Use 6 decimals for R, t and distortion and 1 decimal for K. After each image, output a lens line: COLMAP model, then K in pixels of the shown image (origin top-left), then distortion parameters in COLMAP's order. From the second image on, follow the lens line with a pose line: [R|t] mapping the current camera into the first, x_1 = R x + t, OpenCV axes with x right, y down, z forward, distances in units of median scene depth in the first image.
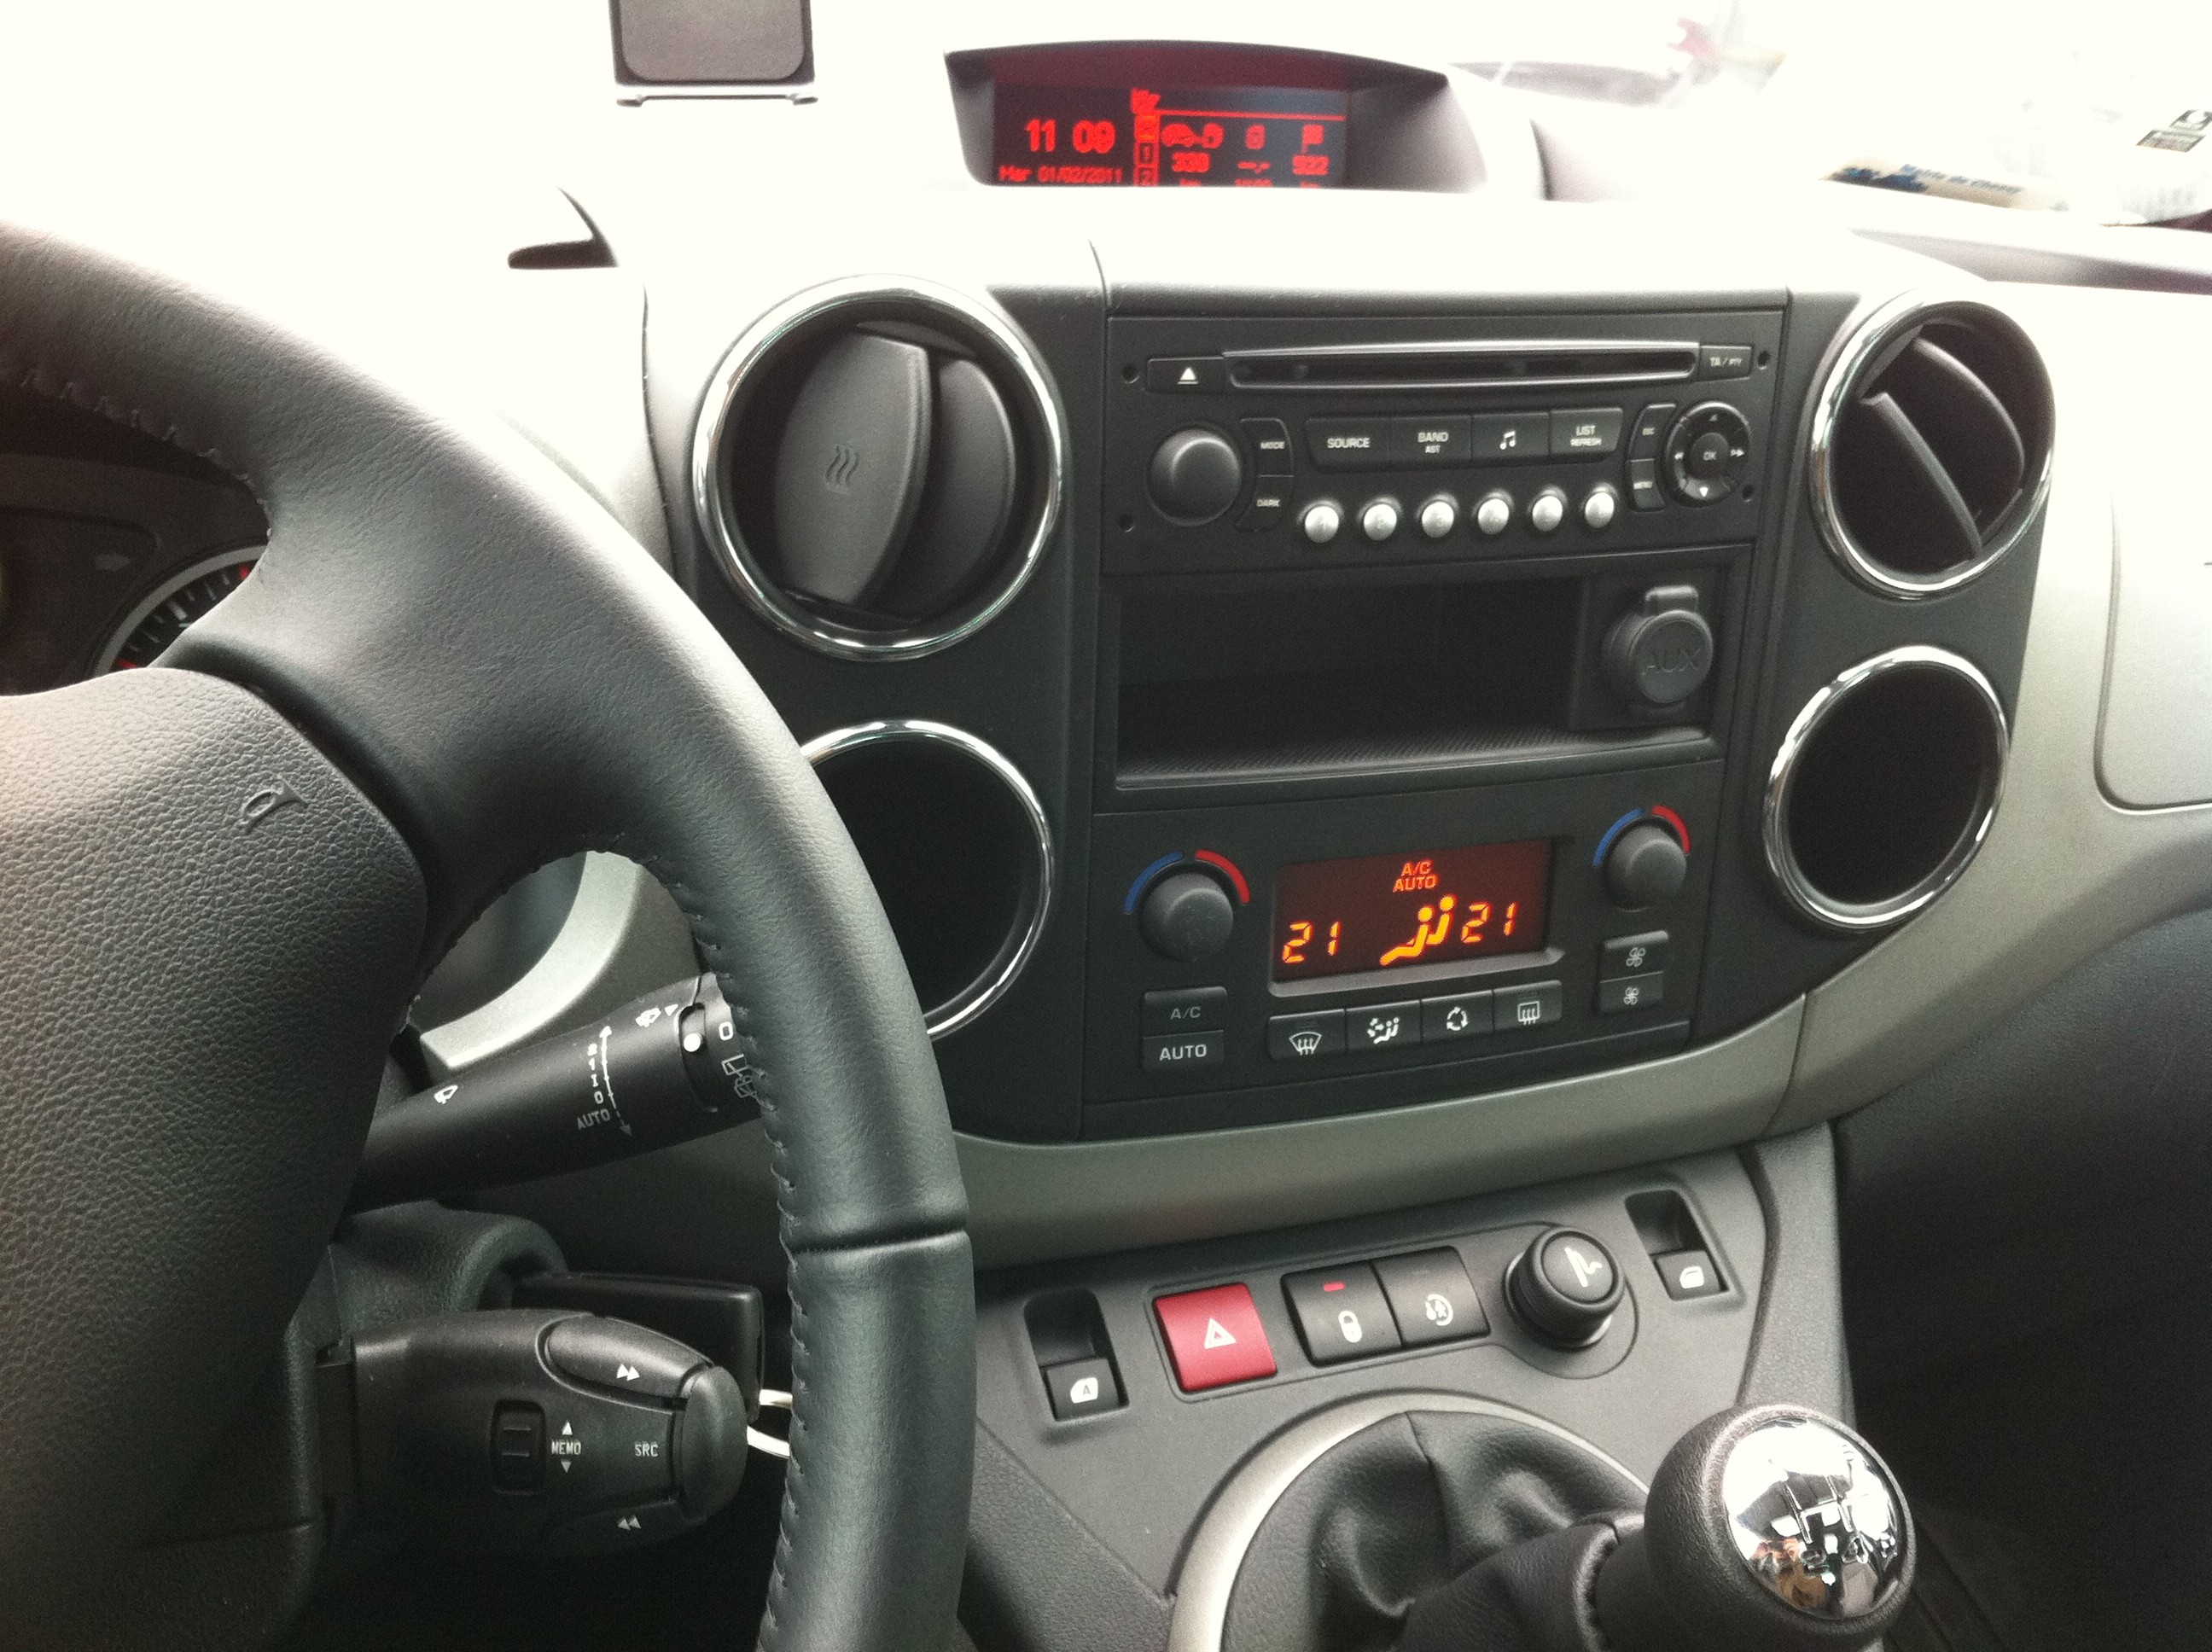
lens RADIAL K [[1951.1, 0, 1102.4], [0, 1951.1, 860.0], [0, 0, 1]] dist [0.006070, -0.007207]
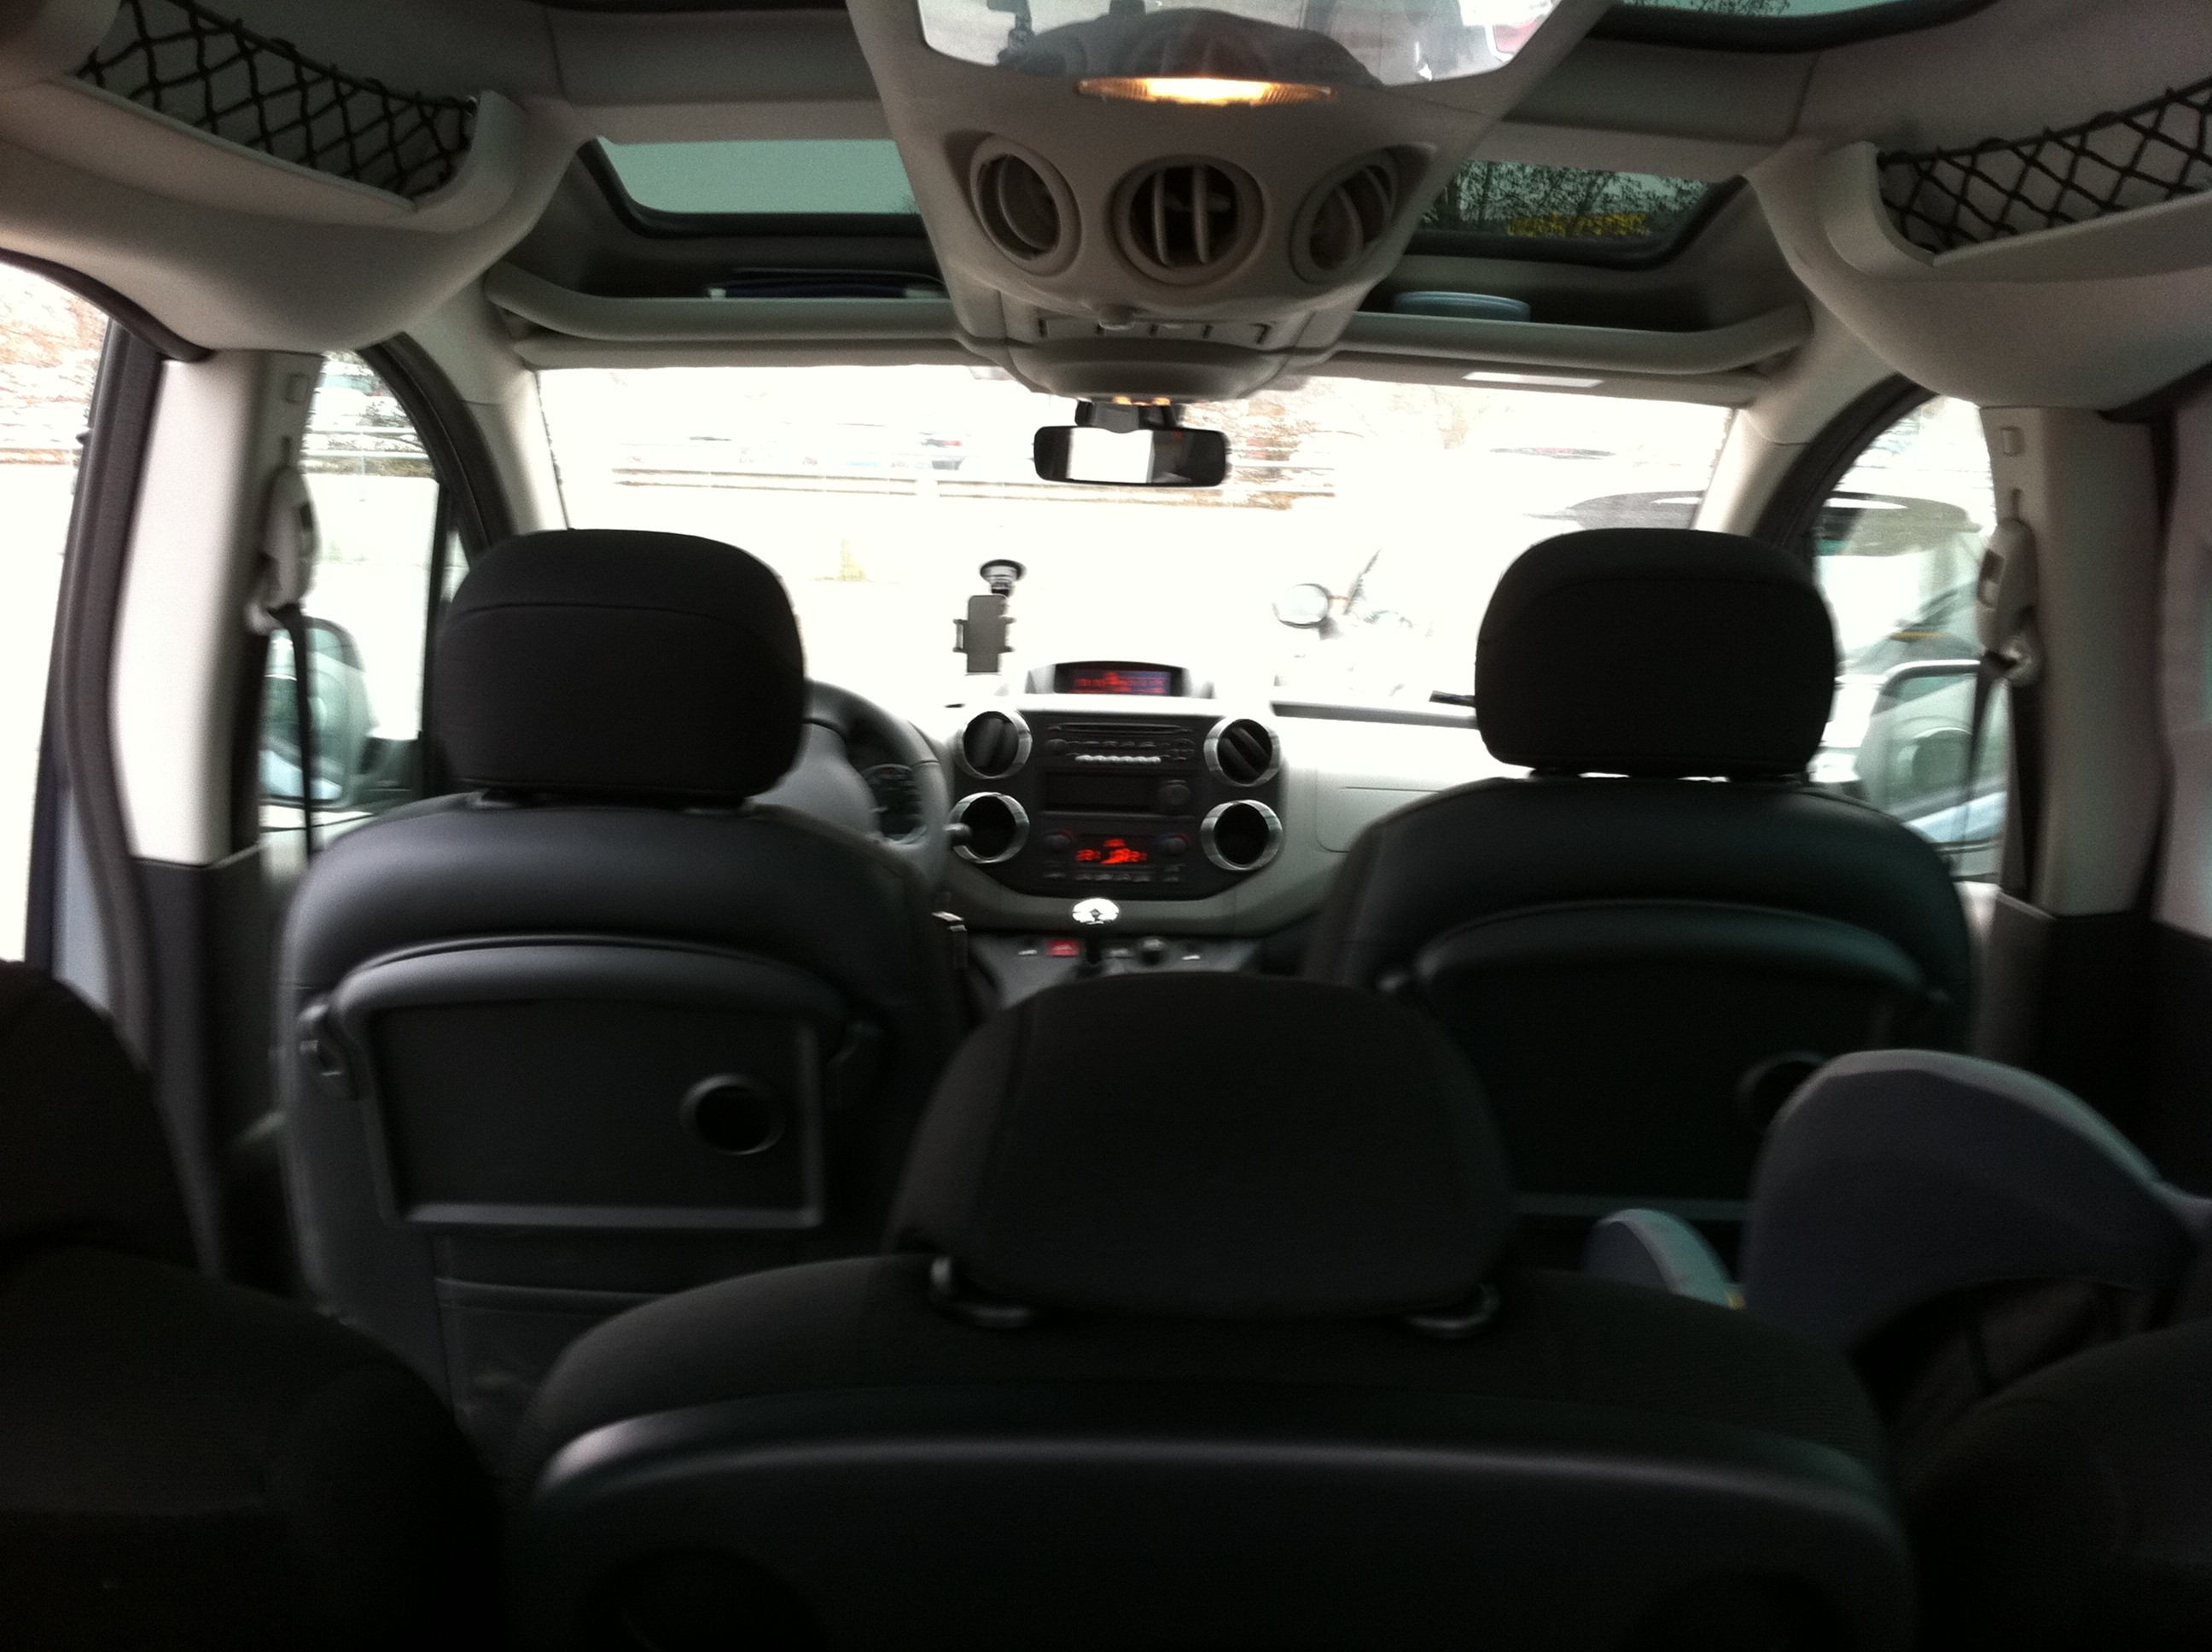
lens RADIAL K [[1939.9, 0, 1106.0], [0, 1939.9, 826.0], [0, 0, 1]] dist [-0.059515, 0.001827]
pose [[0.932807, 0.032613, -0.358897, 1.705681], [-0.130809, 0.958615, -0.252875, 1.077010], [0.335798, 0.282830, 0.898469, -2.927104]]
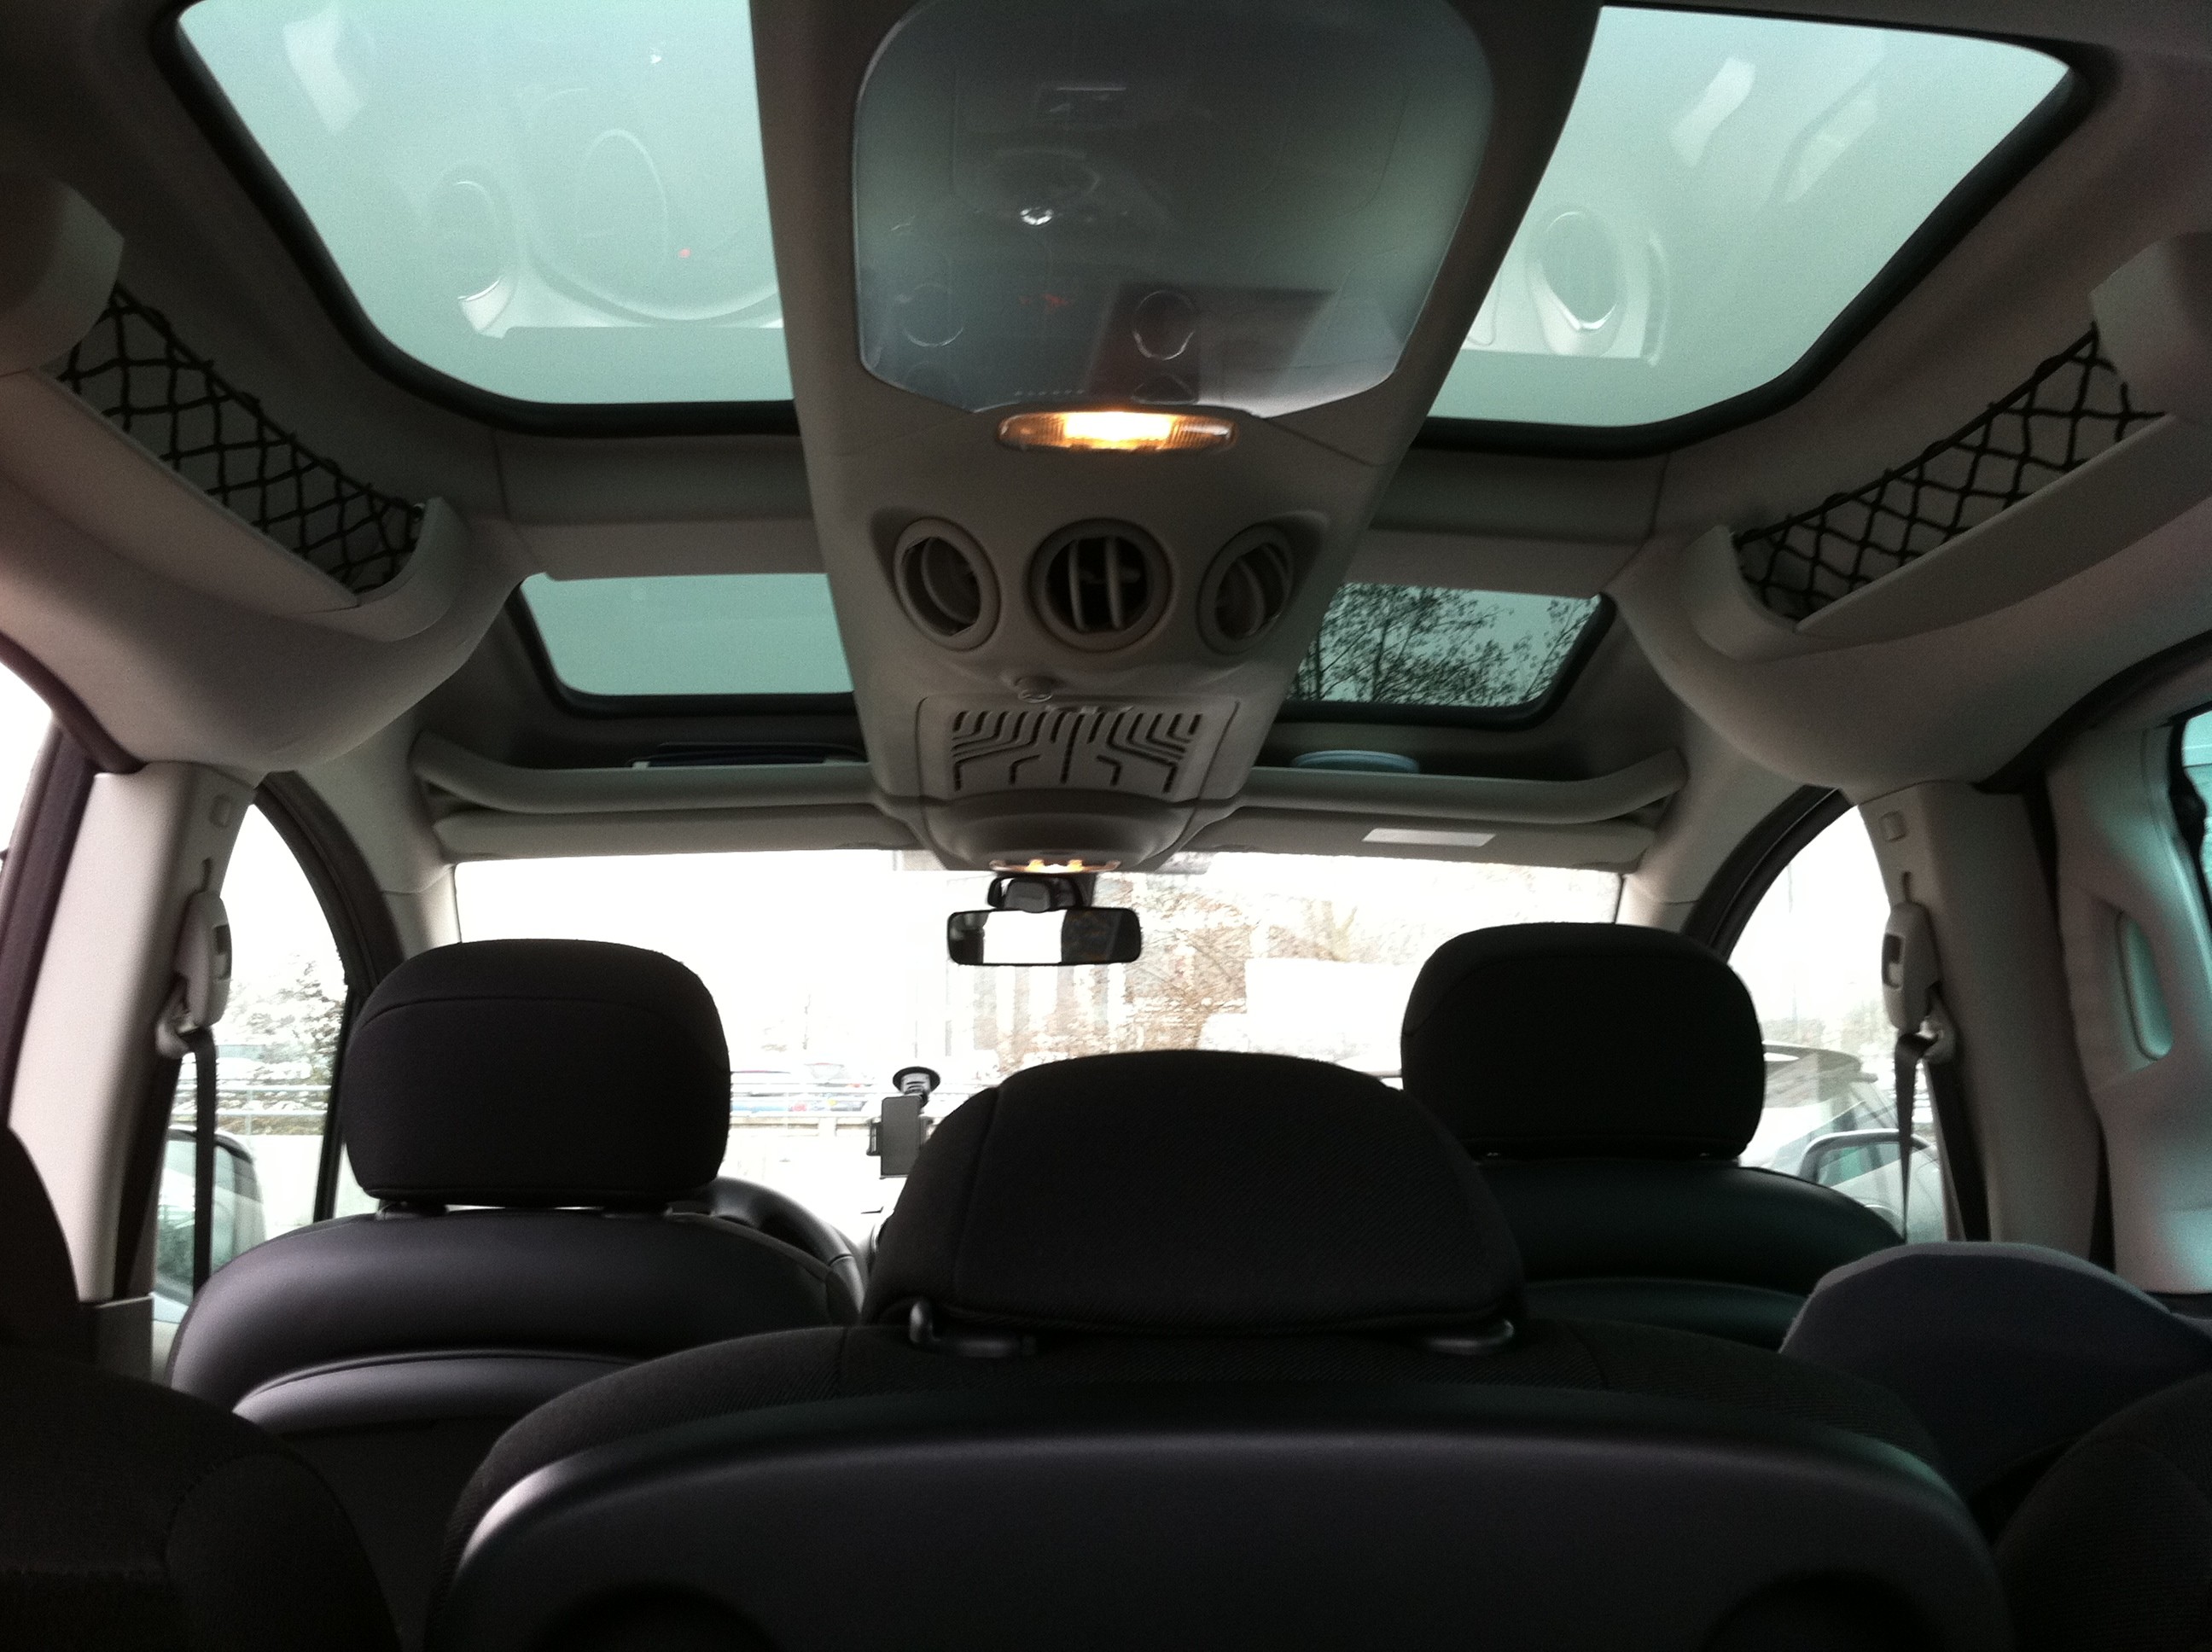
lens RADIAL K [[1924.5, 0, 1106.0], [0, 1924.5, 826.0], [0, 0, 1]] dist [0.005213, -0.112041]
pose [[0.947277, -0.106355, -0.302249, 1.672009], [-0.073294, 0.846370, -0.527528, 1.262118], [0.311920, 0.521869, 0.793952, -2.845178]]
